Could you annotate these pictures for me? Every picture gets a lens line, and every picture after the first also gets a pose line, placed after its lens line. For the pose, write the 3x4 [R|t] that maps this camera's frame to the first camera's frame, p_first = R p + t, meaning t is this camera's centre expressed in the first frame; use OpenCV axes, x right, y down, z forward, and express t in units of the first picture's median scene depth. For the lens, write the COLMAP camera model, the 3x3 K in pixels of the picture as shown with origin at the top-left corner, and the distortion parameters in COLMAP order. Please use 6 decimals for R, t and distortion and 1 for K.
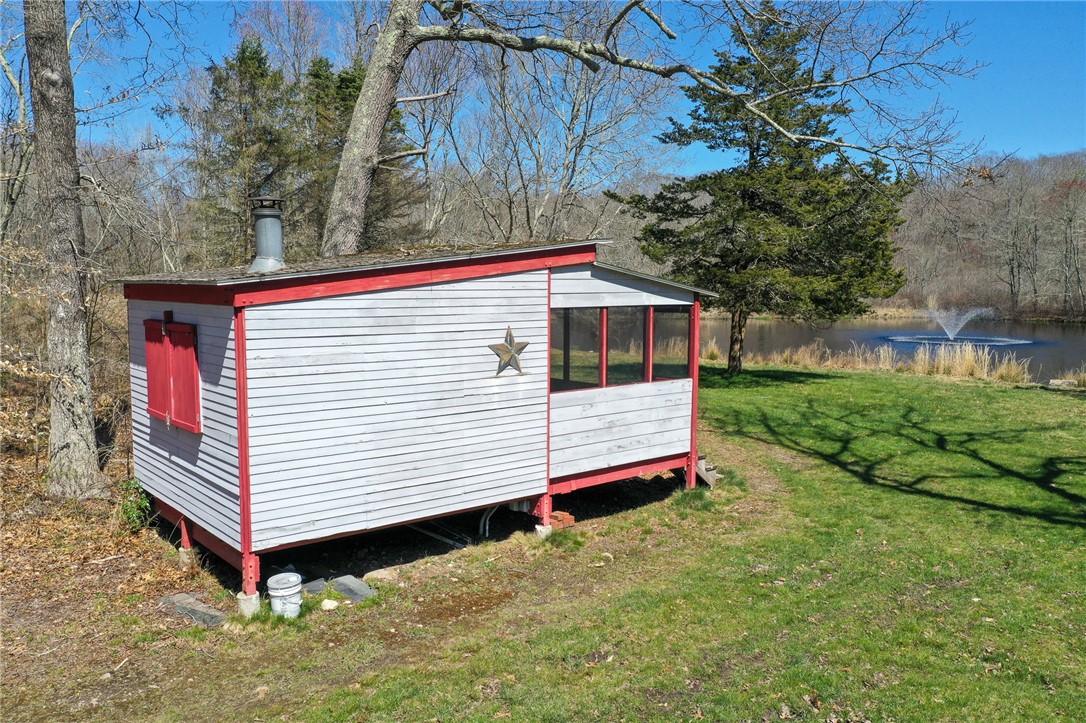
lens RADIAL K [[858.2, 0, 543.0], [0, 858.2, 361.5], [0, 0, 1]] dist [0.003038, 0.014583]
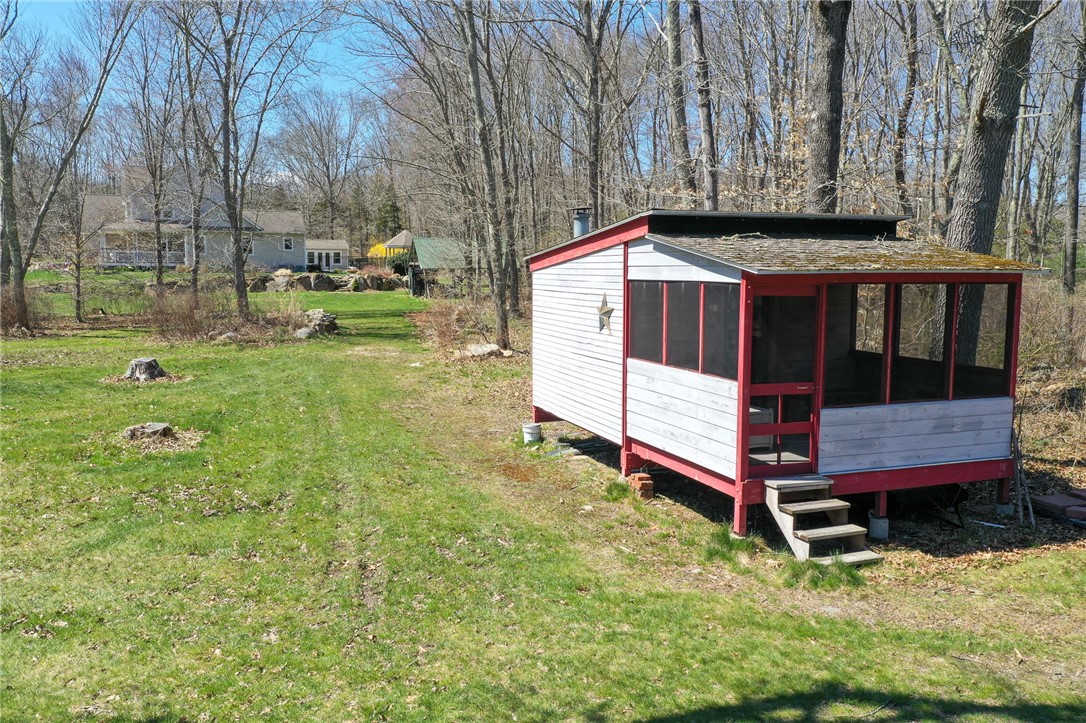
lens RADIAL K [[858.2, 0, 543.0], [0, 858.2, 361.5], [0, 0, 1]] dist [0.003038, 0.014583]
pose [[-0.332082, 0.097979, -0.938148, 1.062719], [-0.095279, 0.986019, 0.136705, -0.096477], [0.938426, 0.134783, -0.318104, 1.235178]]
